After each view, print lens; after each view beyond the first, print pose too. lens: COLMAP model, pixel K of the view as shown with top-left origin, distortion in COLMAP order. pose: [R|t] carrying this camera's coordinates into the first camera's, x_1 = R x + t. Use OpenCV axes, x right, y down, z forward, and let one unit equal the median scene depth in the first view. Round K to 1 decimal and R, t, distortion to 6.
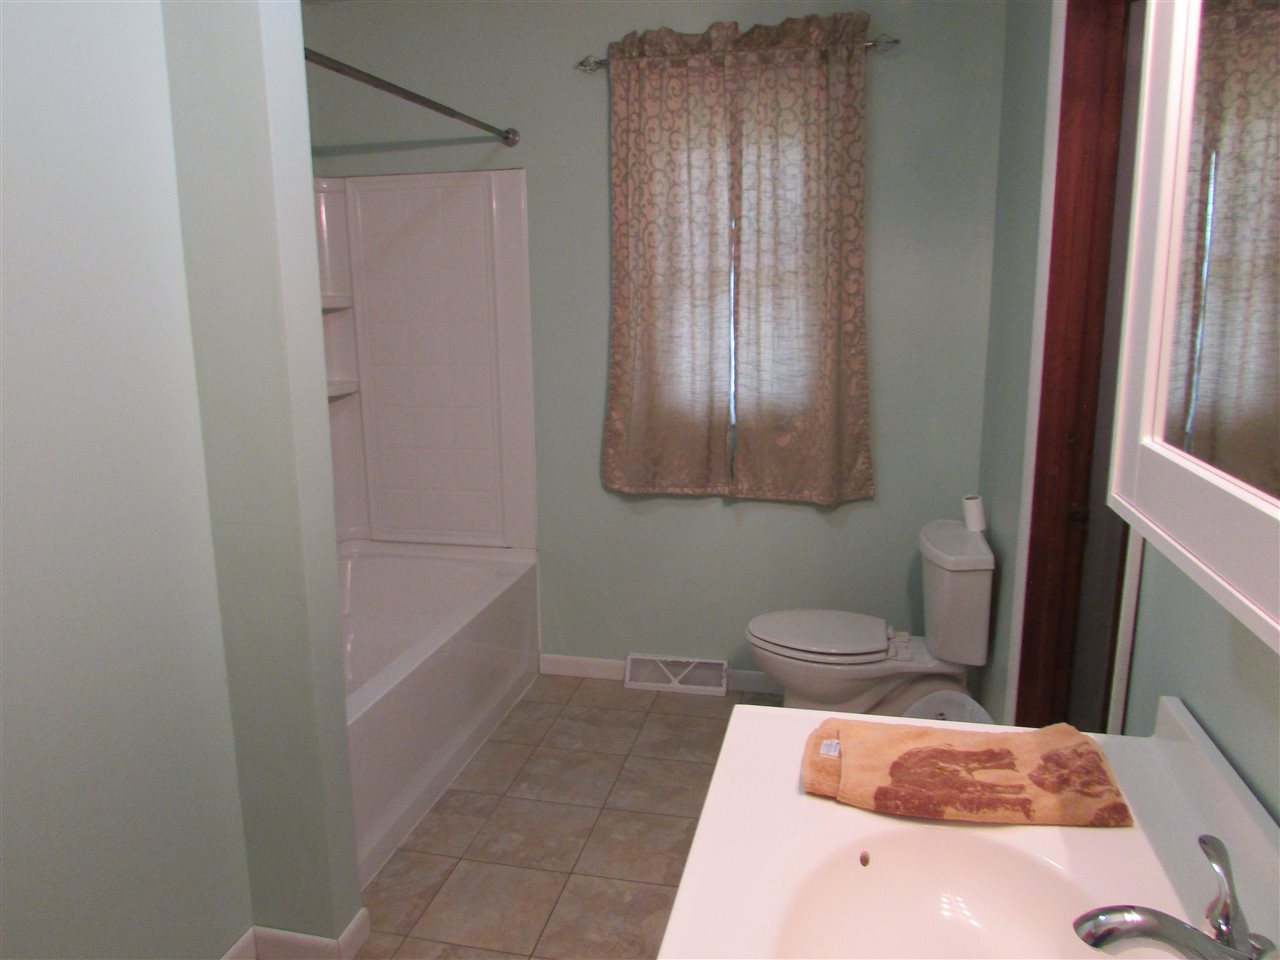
lens RADIAL K [[908.9, 0, 640.3], [0, 908.9, 480.0], [0, 0, 1]] dist [-0.036594, 0.010579]
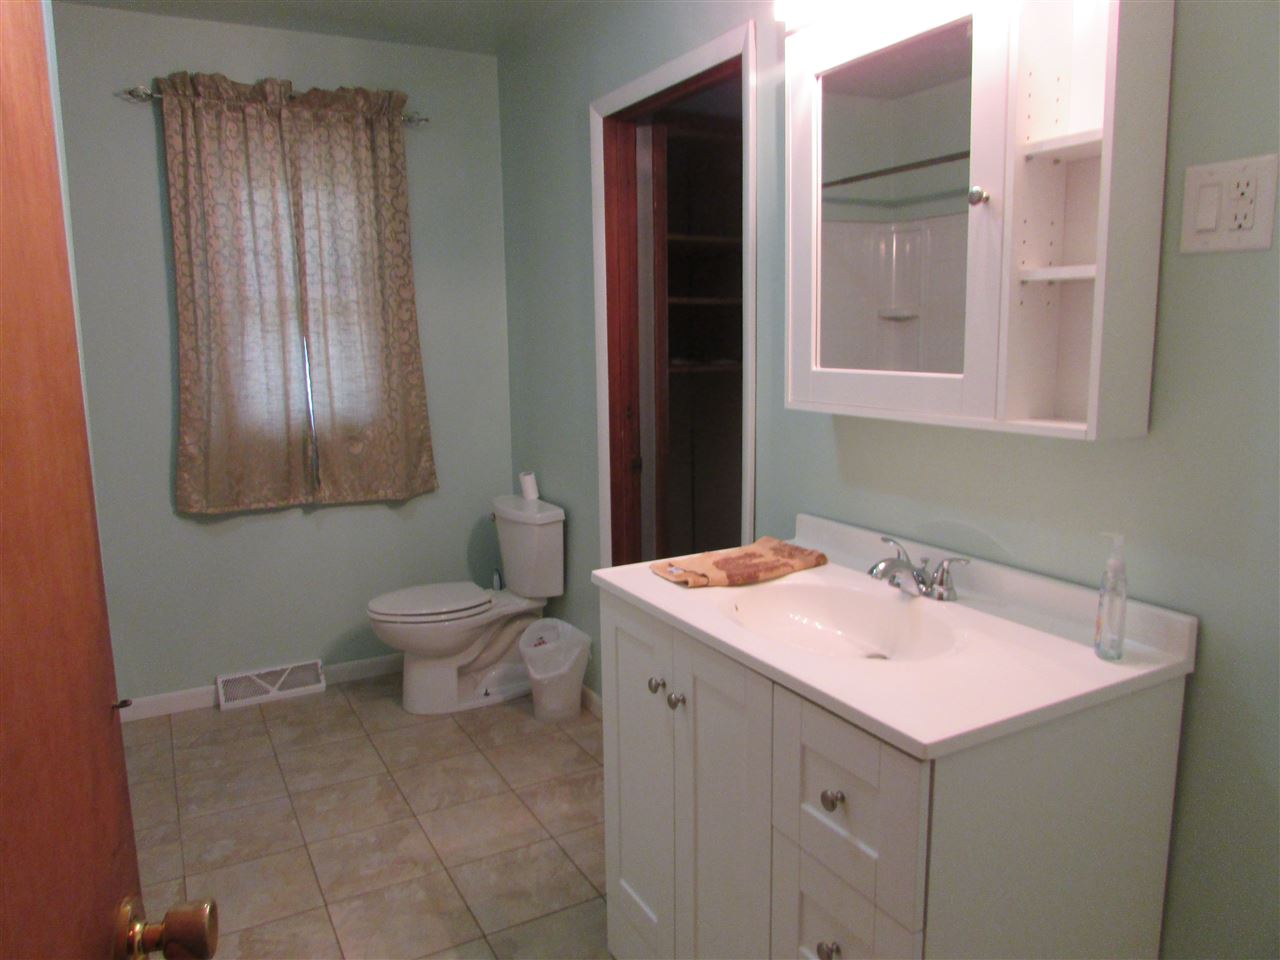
lens RADIAL K [[908.9, 0, 640.3], [0, 908.9, 475.6], [0, 0, 1]] dist [-0.036594, 0.010579]
pose [[0.745622, -0.100363, 0.658768, -0.340647], [0.137329, 0.990515, -0.004530, 0.045179], [-0.652065, 0.093846, 0.752333, -0.084875]]
